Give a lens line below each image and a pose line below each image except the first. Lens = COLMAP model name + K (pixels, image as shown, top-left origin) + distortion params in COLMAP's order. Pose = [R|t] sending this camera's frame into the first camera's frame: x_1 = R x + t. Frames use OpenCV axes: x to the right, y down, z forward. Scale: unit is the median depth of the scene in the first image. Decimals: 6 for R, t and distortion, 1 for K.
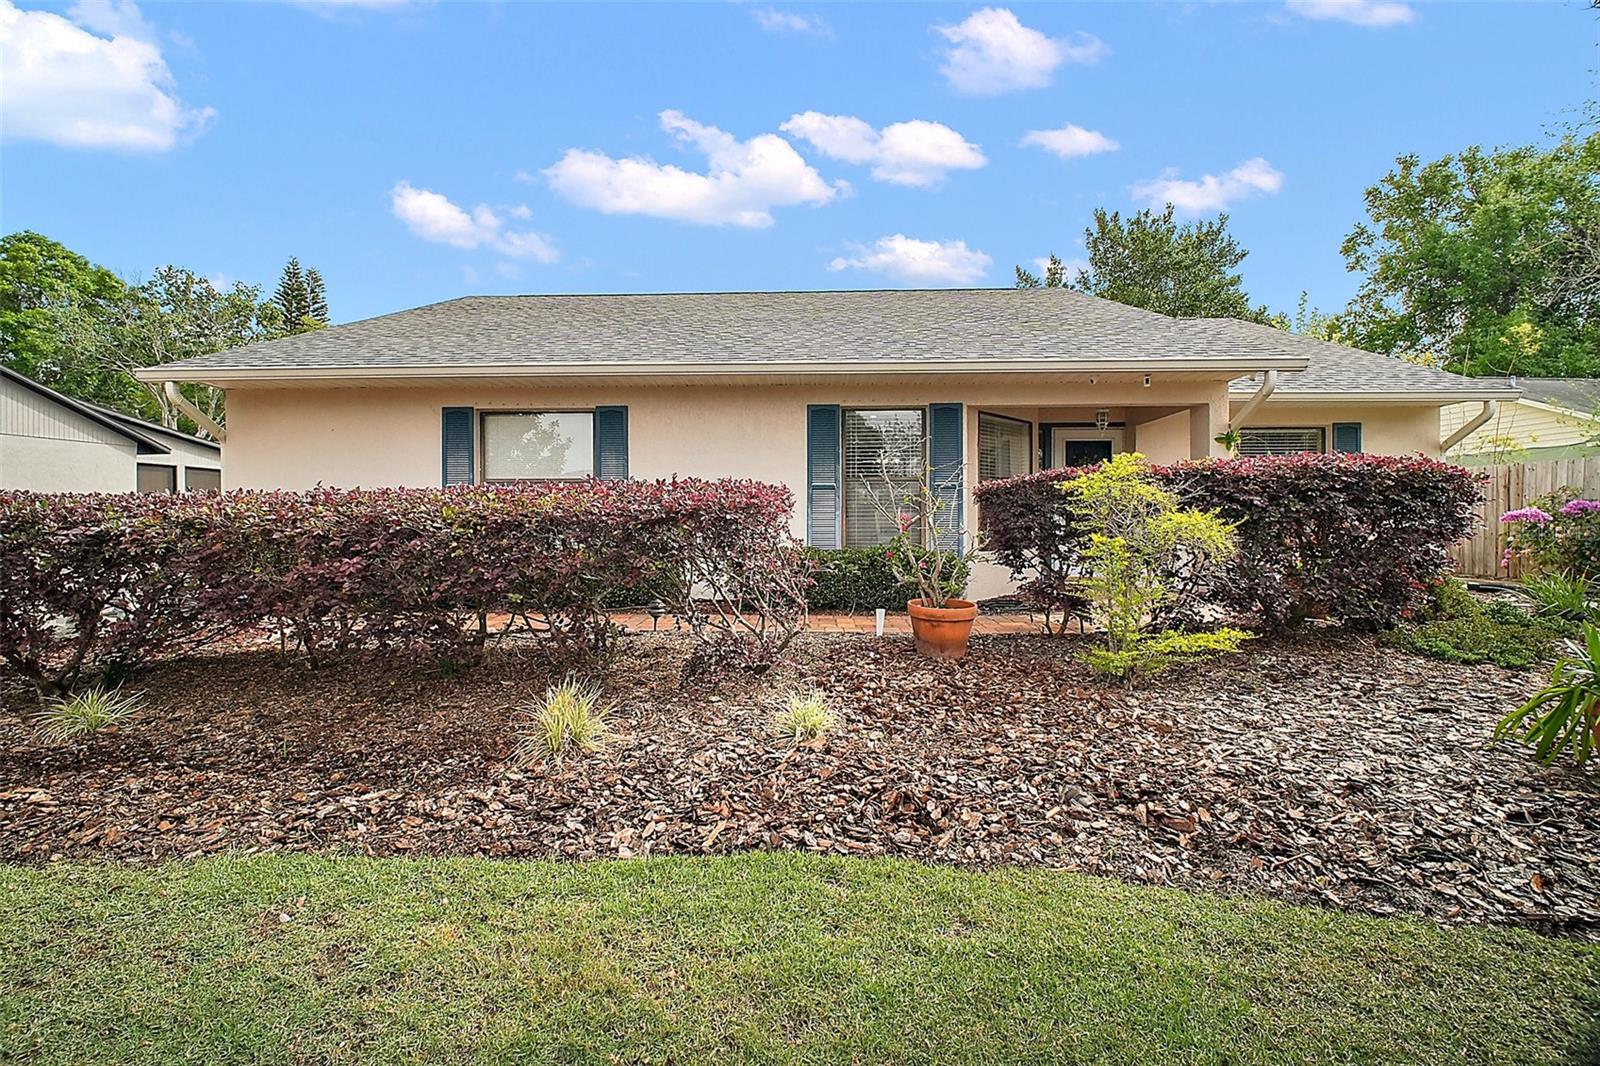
lens RADIAL K [[741.3, 0, 793.1], [0, 741.3, 531.1], [0, 0, 1]] dist [-0.000047, -0.001420]
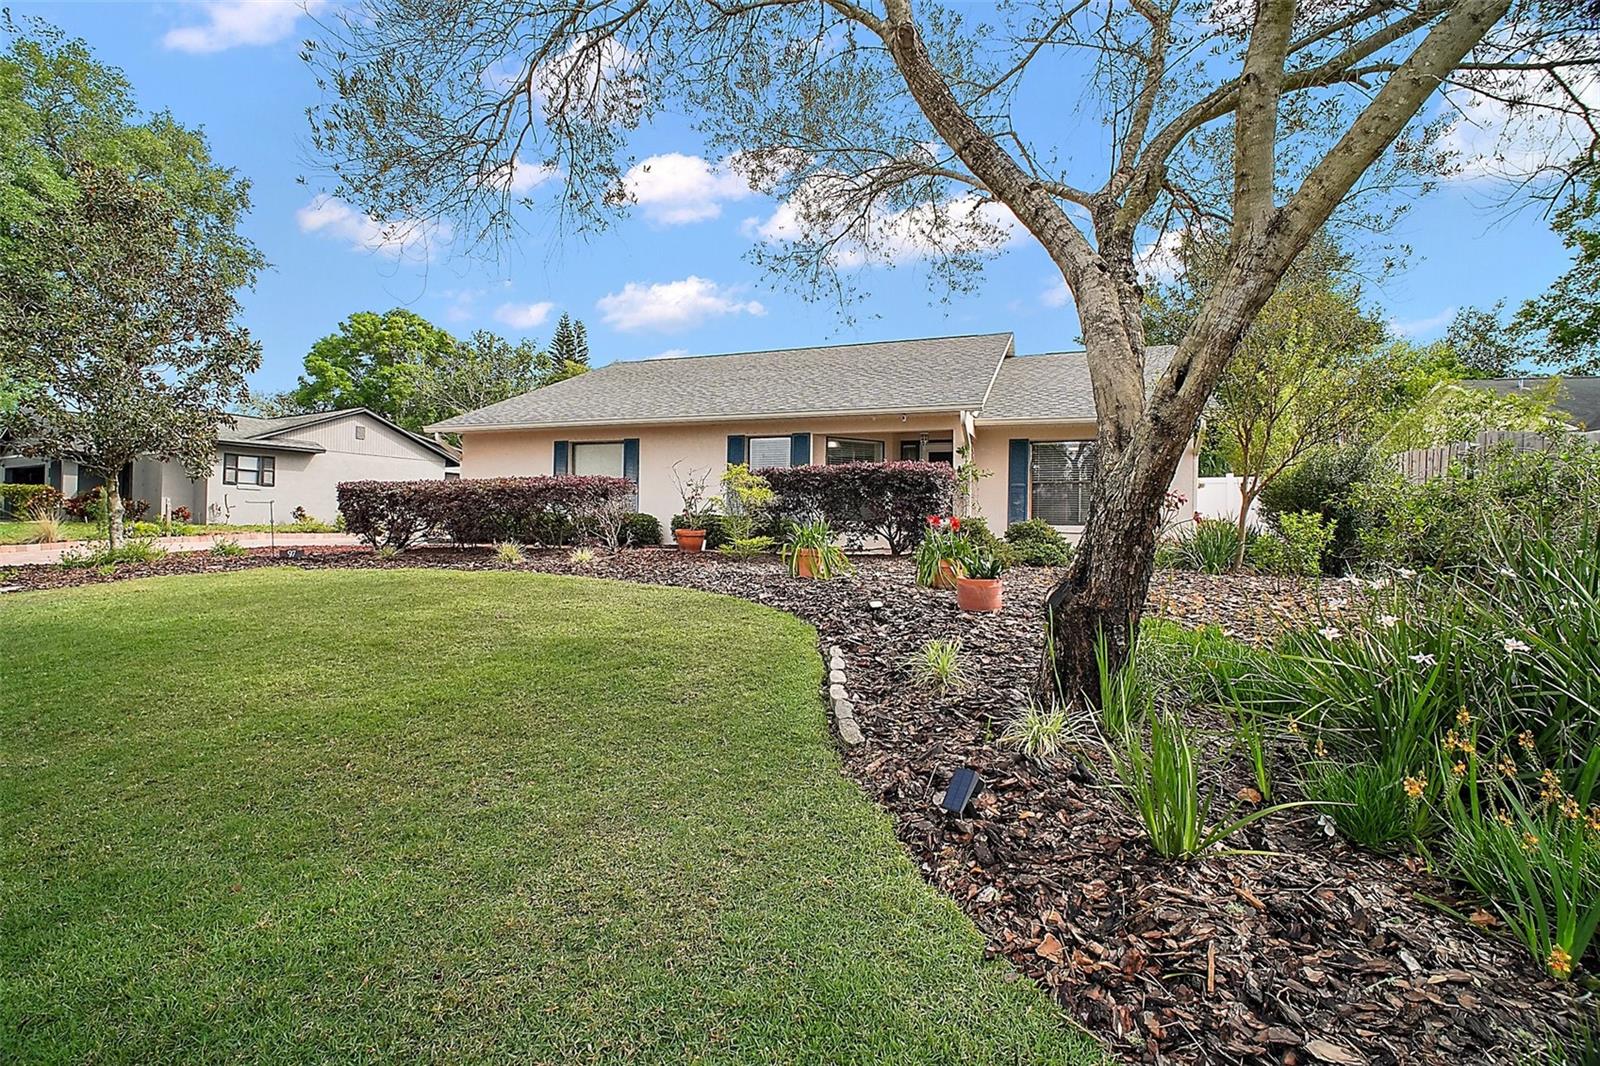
lens RADIAL K [[741.3, 0, 806.8], [0, 741.3, 531.8], [0, 0, 1]] dist [-0.000047, -0.001420]
pose [[0.956063, 0.012433, -0.292898, 0.458396], [-0.015267, 0.999856, -0.007390, 0.045095], [0.292764, 0.011537, 0.956115, -0.407113]]
